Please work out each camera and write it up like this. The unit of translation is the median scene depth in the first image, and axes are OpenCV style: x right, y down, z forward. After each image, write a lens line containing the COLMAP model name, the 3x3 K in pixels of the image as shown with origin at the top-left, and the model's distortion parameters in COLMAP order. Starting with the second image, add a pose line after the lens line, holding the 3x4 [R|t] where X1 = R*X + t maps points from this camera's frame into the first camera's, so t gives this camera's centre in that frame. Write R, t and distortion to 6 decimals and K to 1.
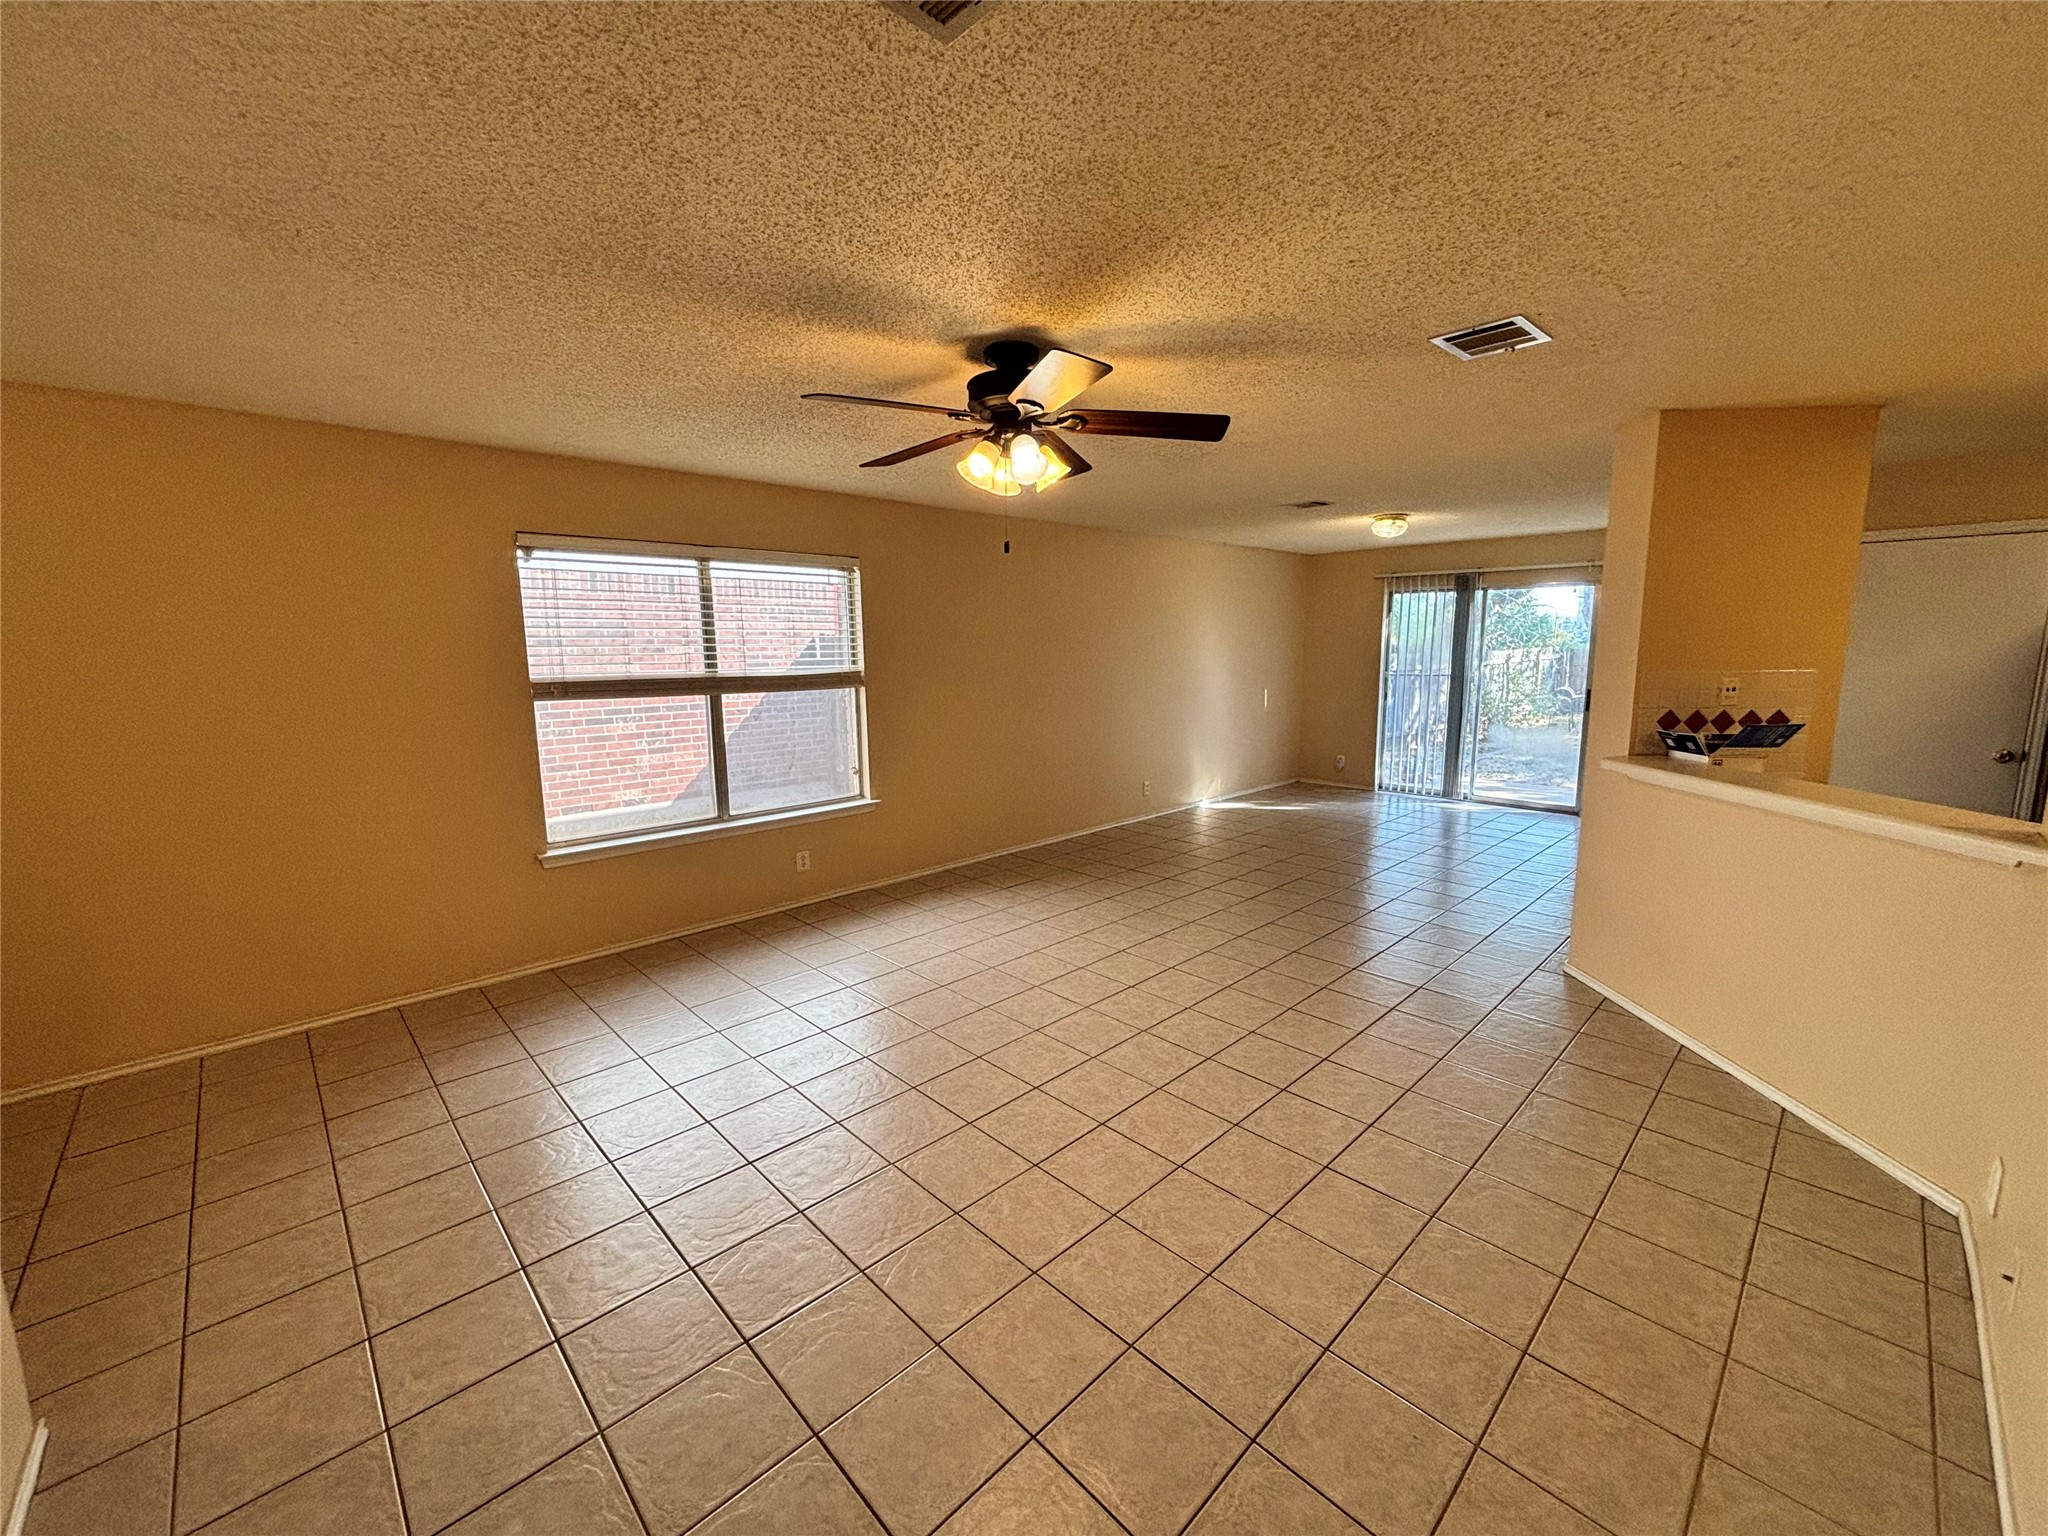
lens RADIAL K [[823.9, 0, 1024.0], [0, 823.9, 768.0], [0, 0, 1]] dist [-0.000222, -0.000042]
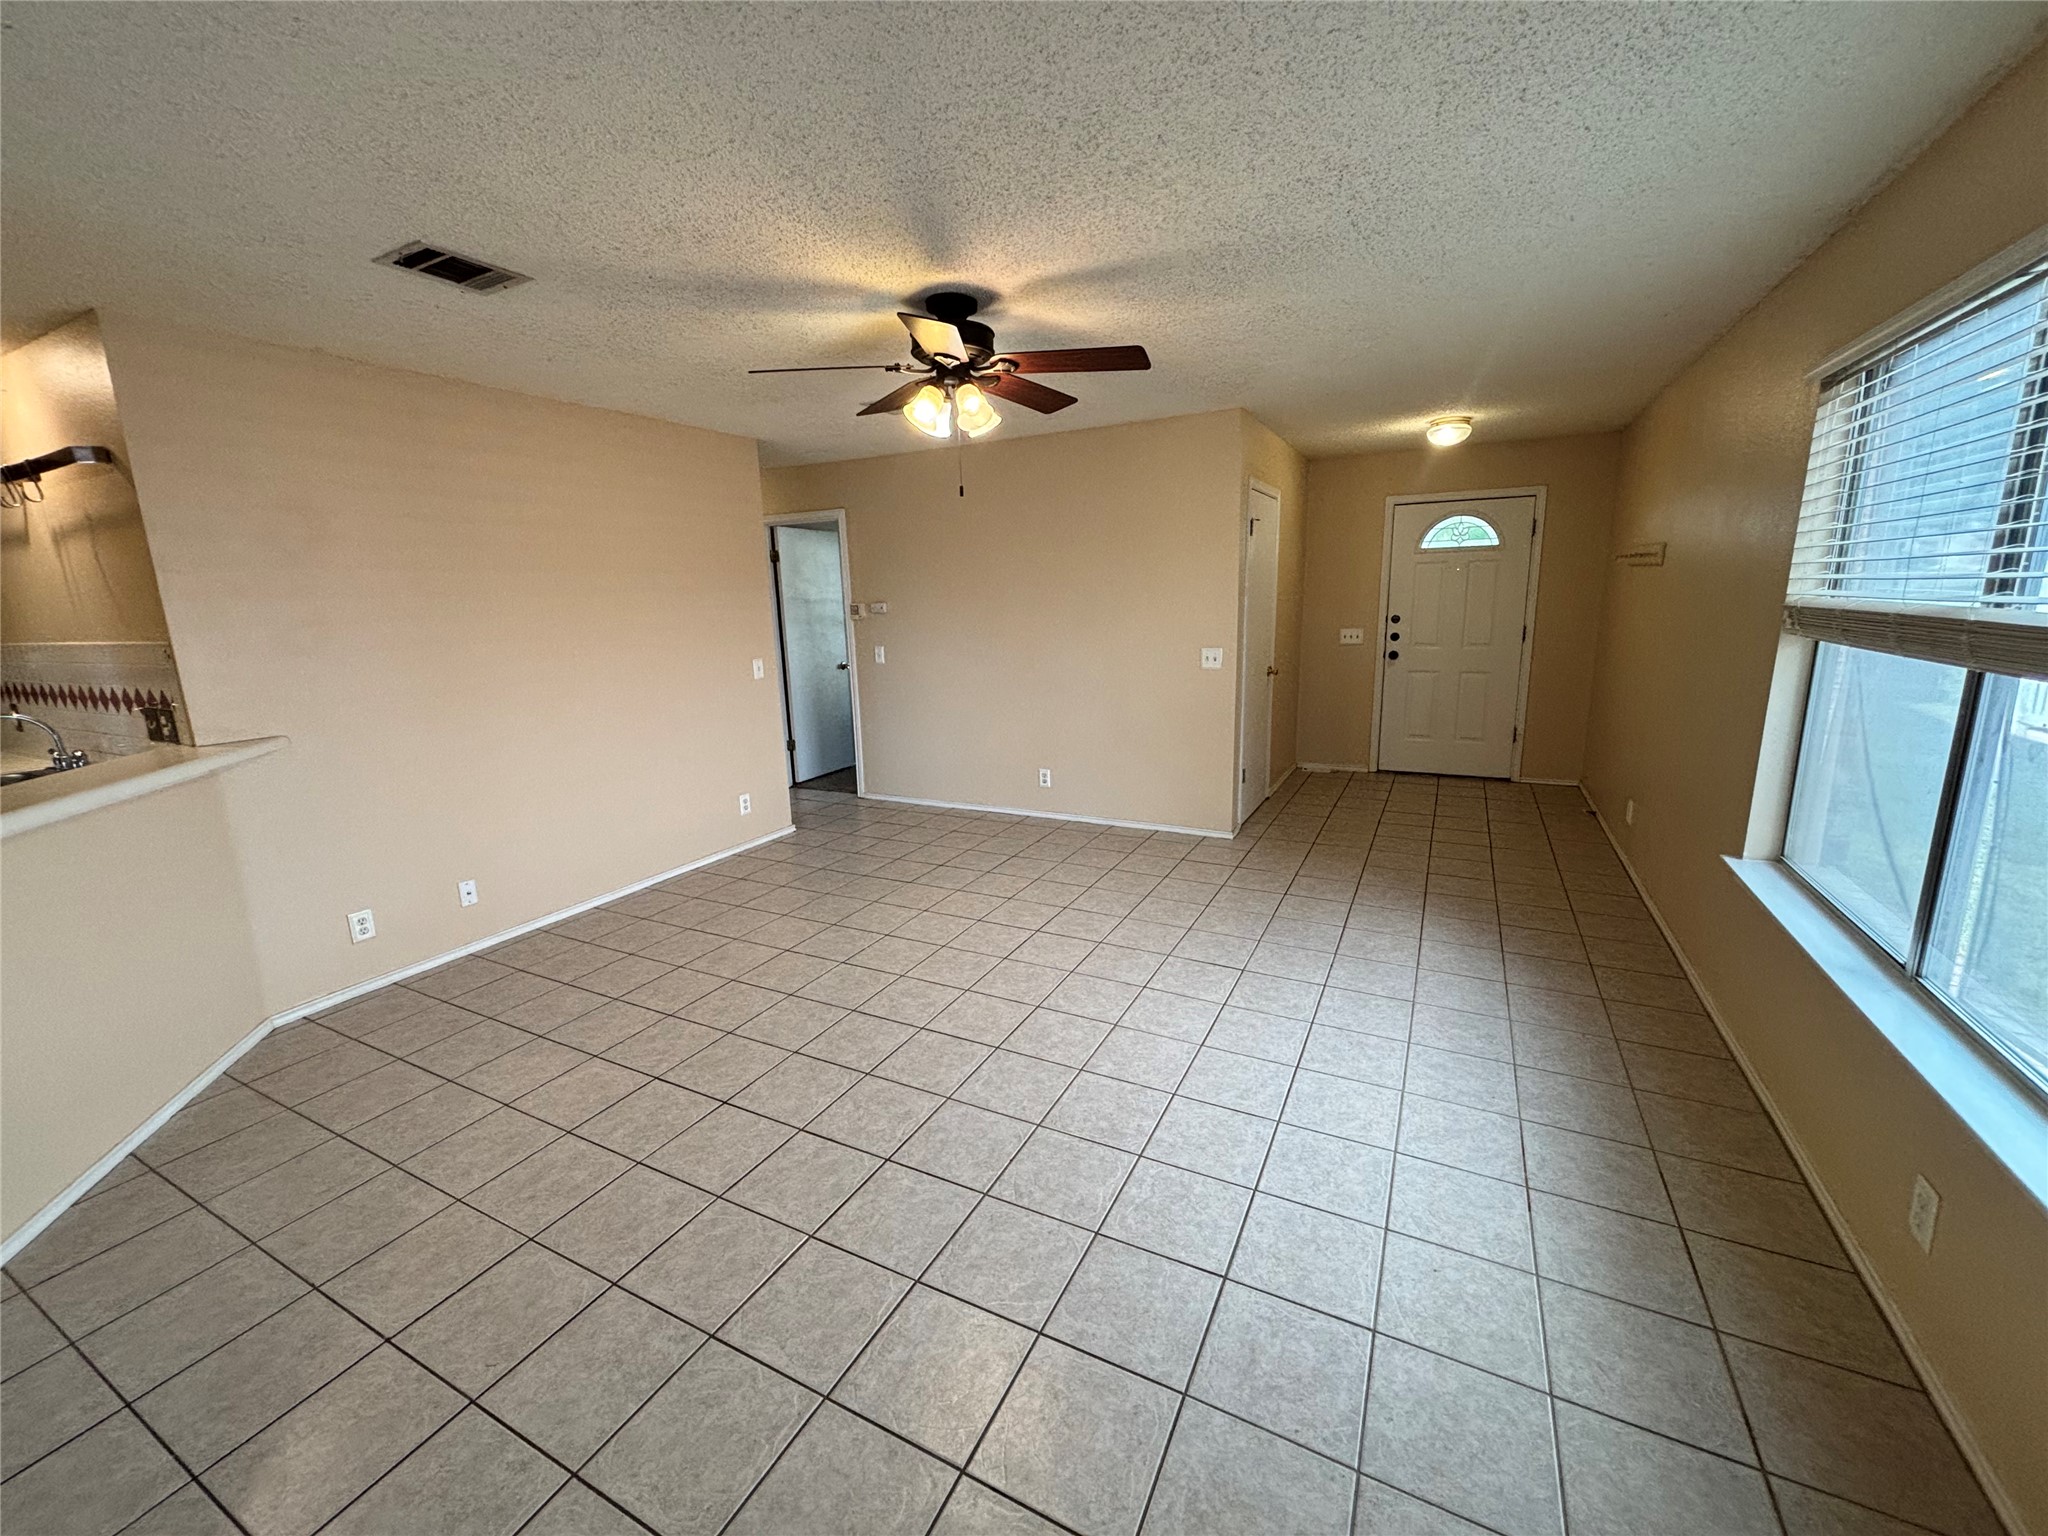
lens RADIAL K [[823.9, 0, 1024.0], [0, 823.9, 768.0], [0, 0, 1]] dist [-0.000222, -0.000042]
pose [[-0.946595, 0.101645, -0.305983, 0.267193], [-0.011755, 0.937498, 0.347793, -0.290183], [0.322209, 0.332816, -0.886236, 2.041611]]
